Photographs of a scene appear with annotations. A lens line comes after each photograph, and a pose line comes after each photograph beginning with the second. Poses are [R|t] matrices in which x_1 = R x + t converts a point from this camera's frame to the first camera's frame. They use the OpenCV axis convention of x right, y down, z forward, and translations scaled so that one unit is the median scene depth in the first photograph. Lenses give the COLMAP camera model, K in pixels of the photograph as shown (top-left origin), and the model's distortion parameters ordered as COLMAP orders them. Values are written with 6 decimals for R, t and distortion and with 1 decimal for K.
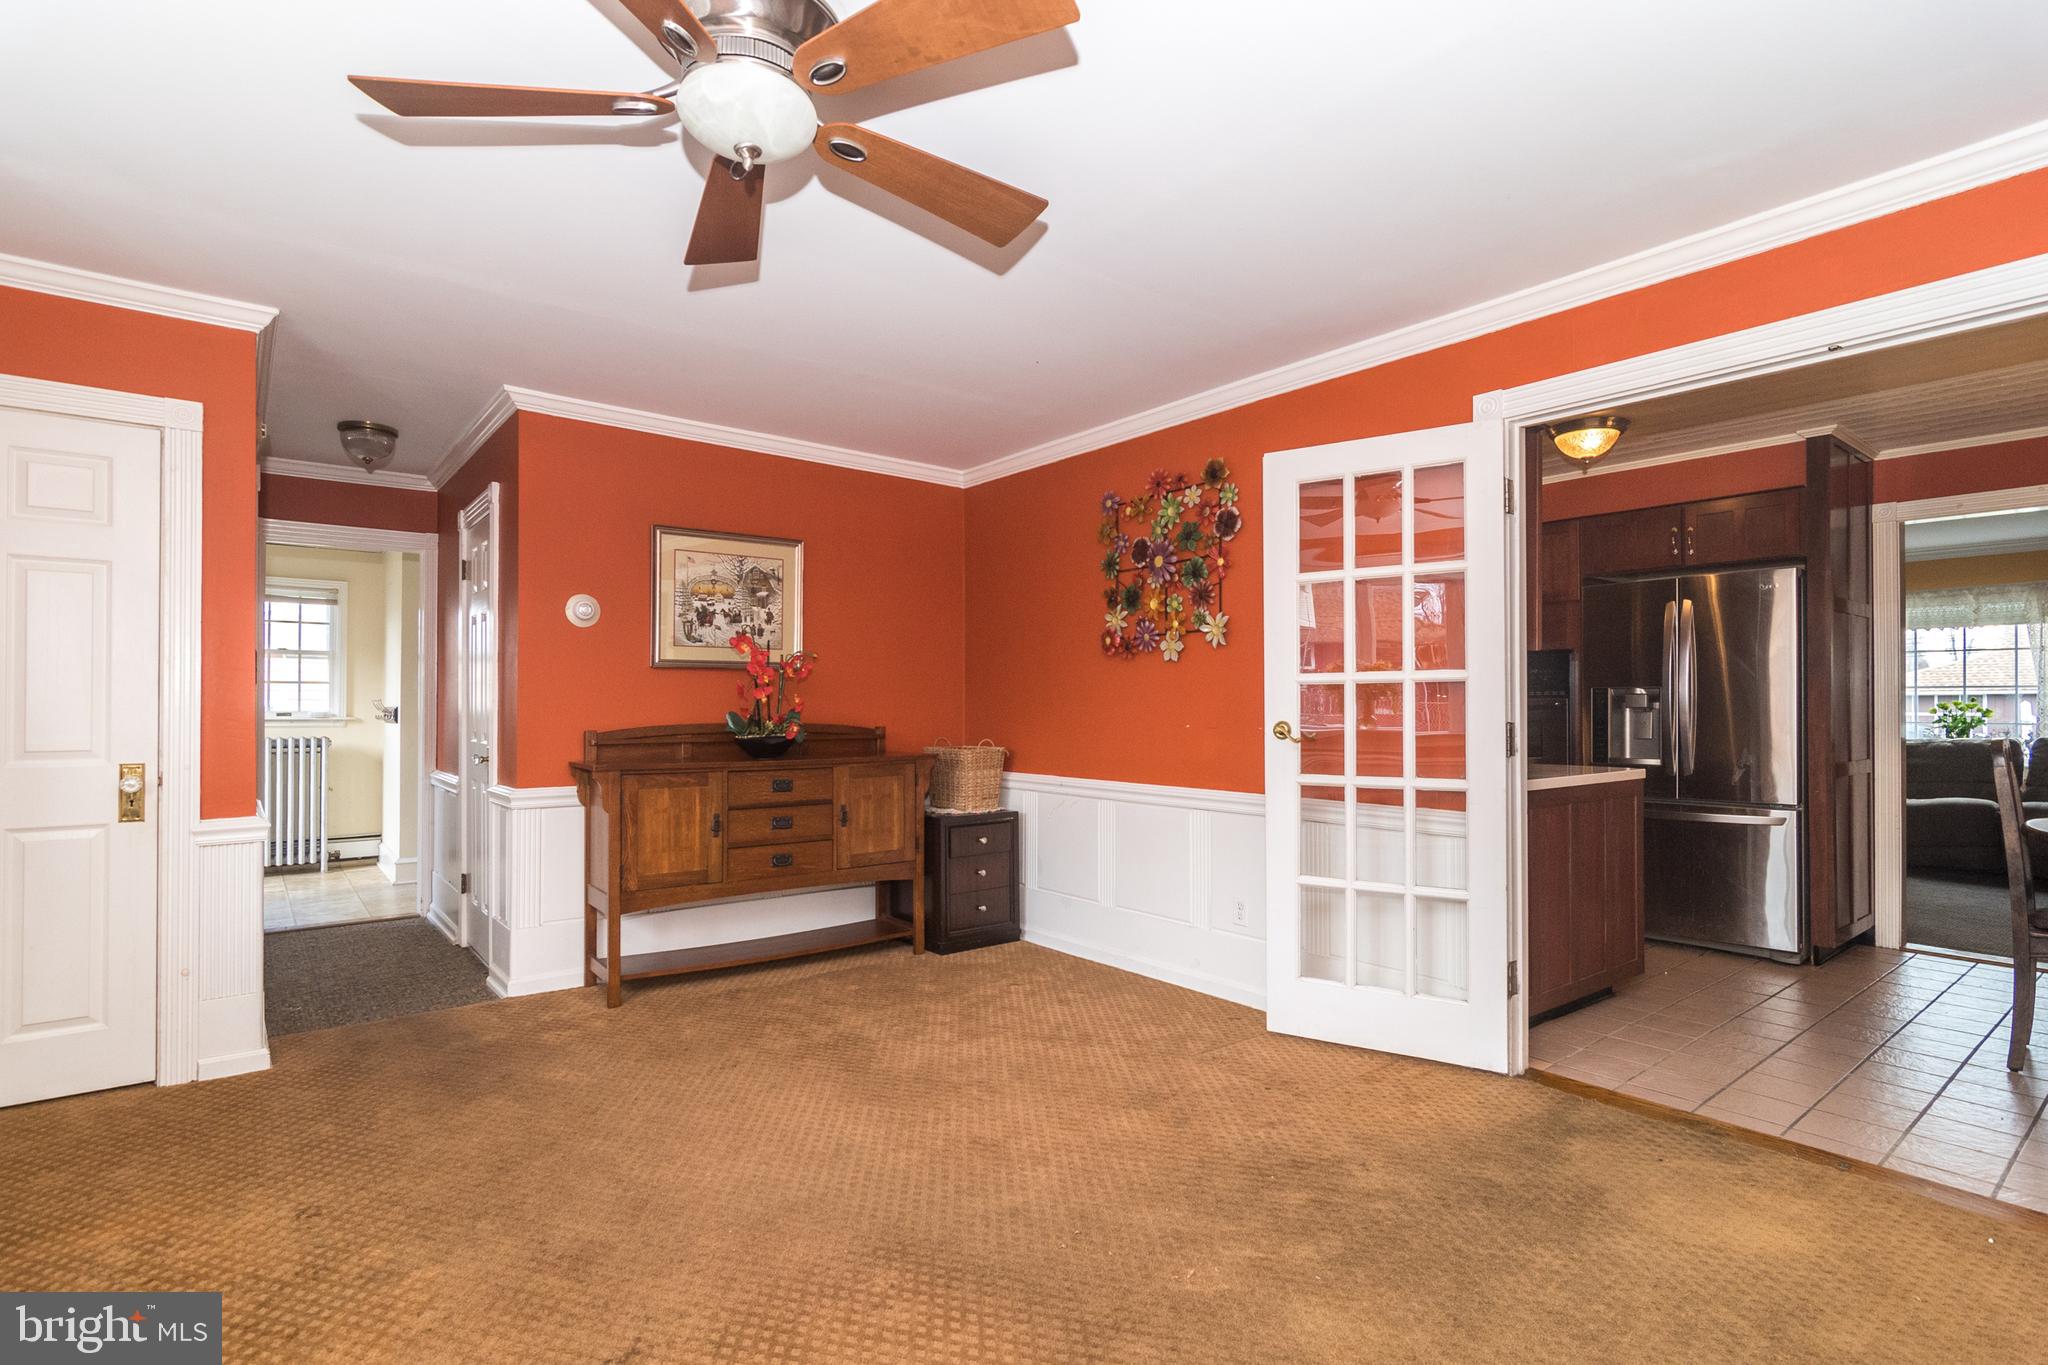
lens RADIAL K [[975.3, 0, 1024.0], [0, 975.3, 682.5], [0, 0, 1]] dist [-0.002315, 0.000562]
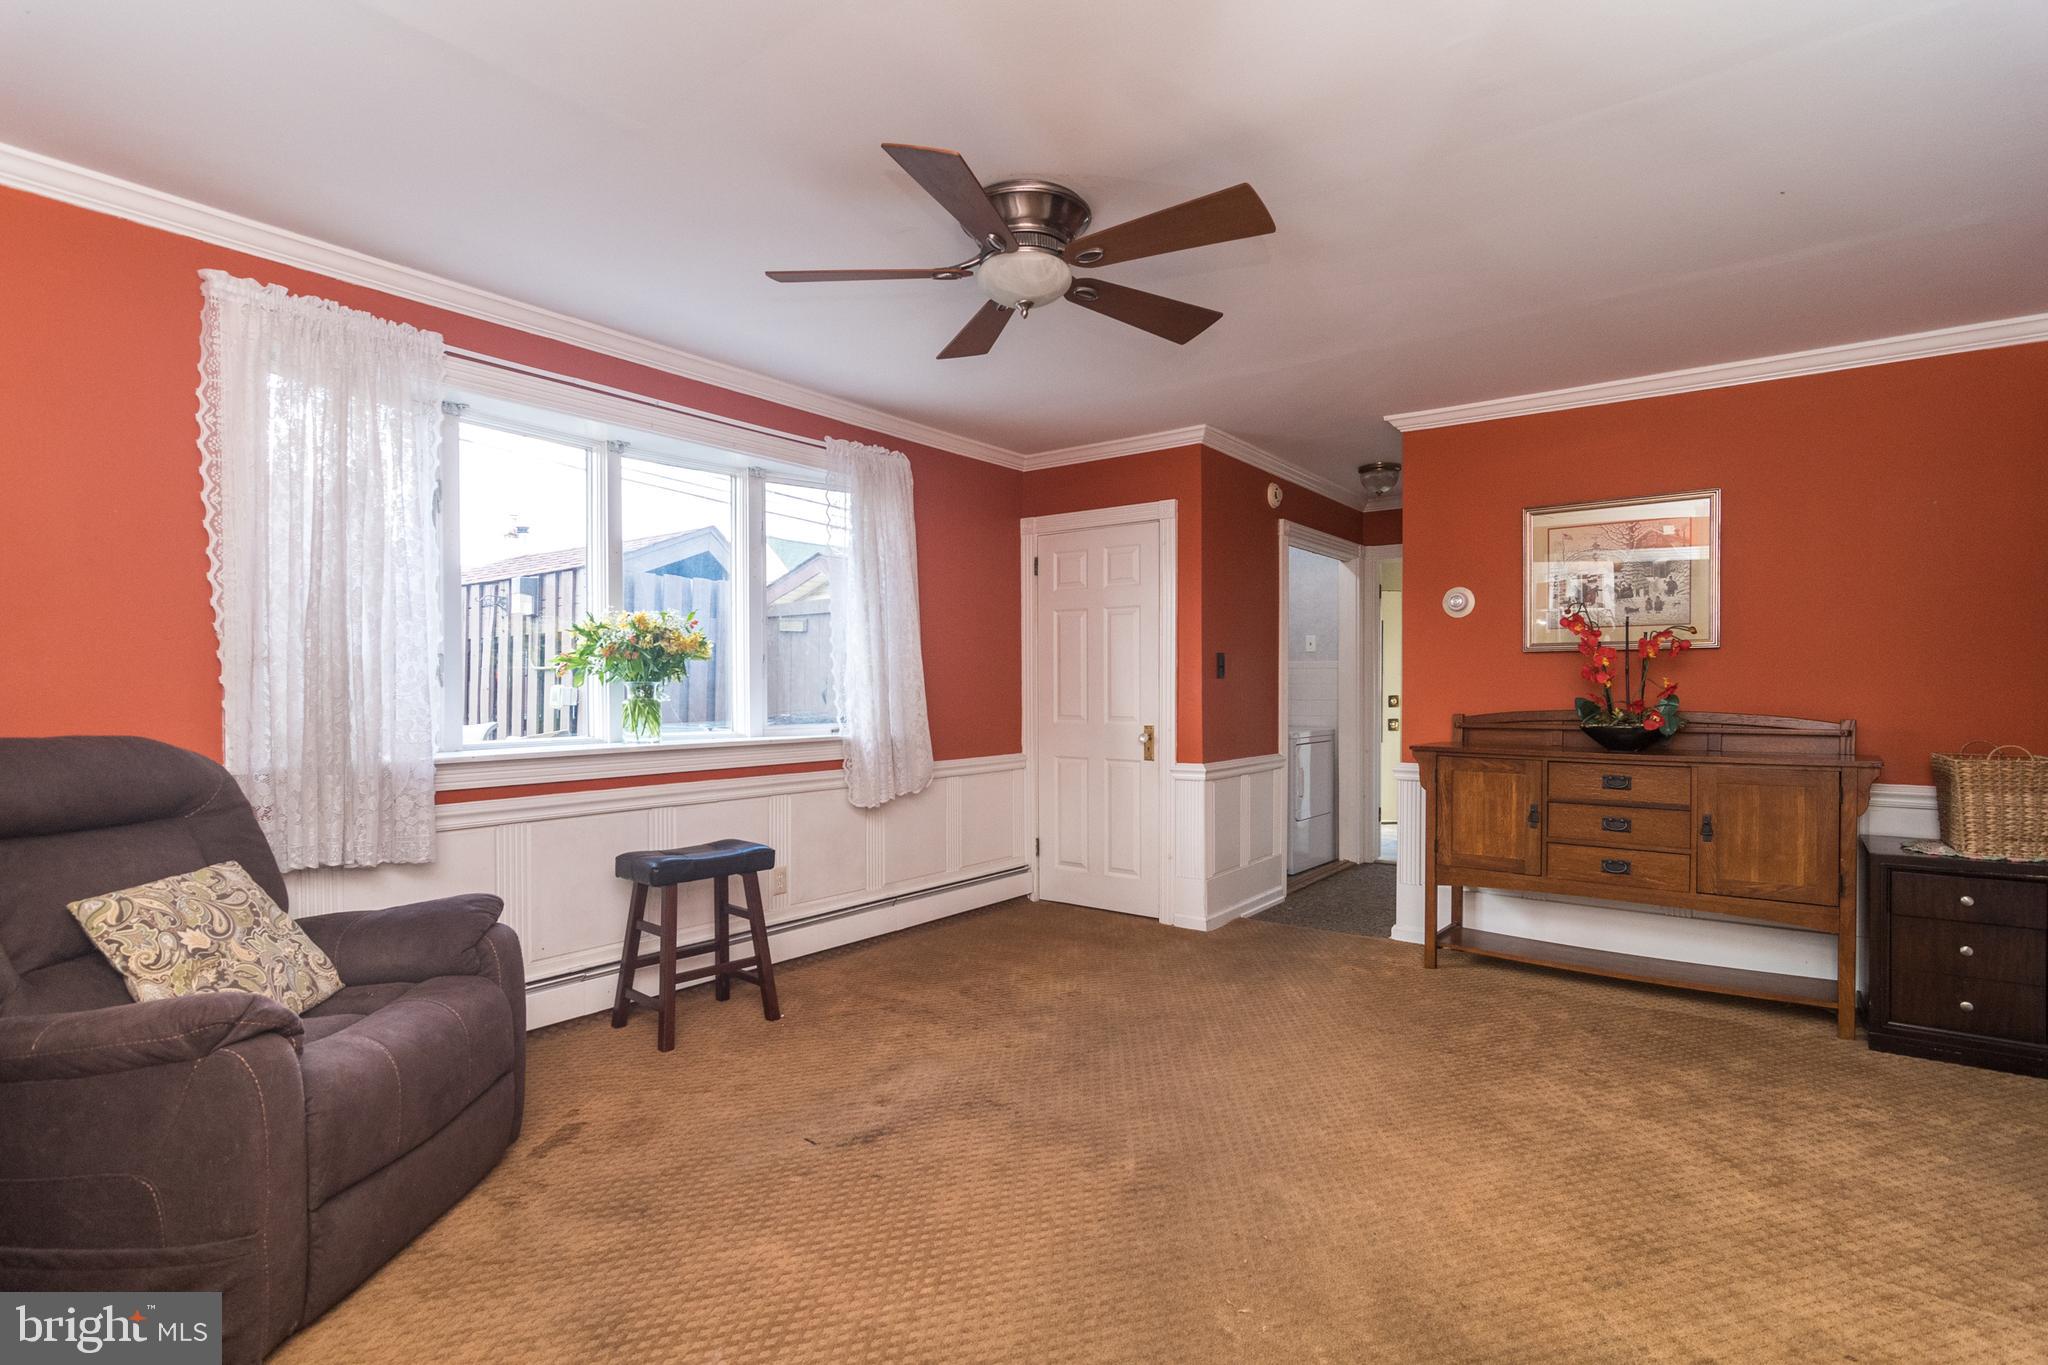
lens RADIAL K [[1003.0, 0, 1054.5], [0, 1003.0, 682.3], [0, 0, 1]] dist [0.008239, 0.000262]
pose [[0.272983, -0.001991, -0.962017, 0.533955], [0.027916, 0.999593, 0.005852, -0.004818], [0.961614, -0.028453, 0.272928, 0.289988]]
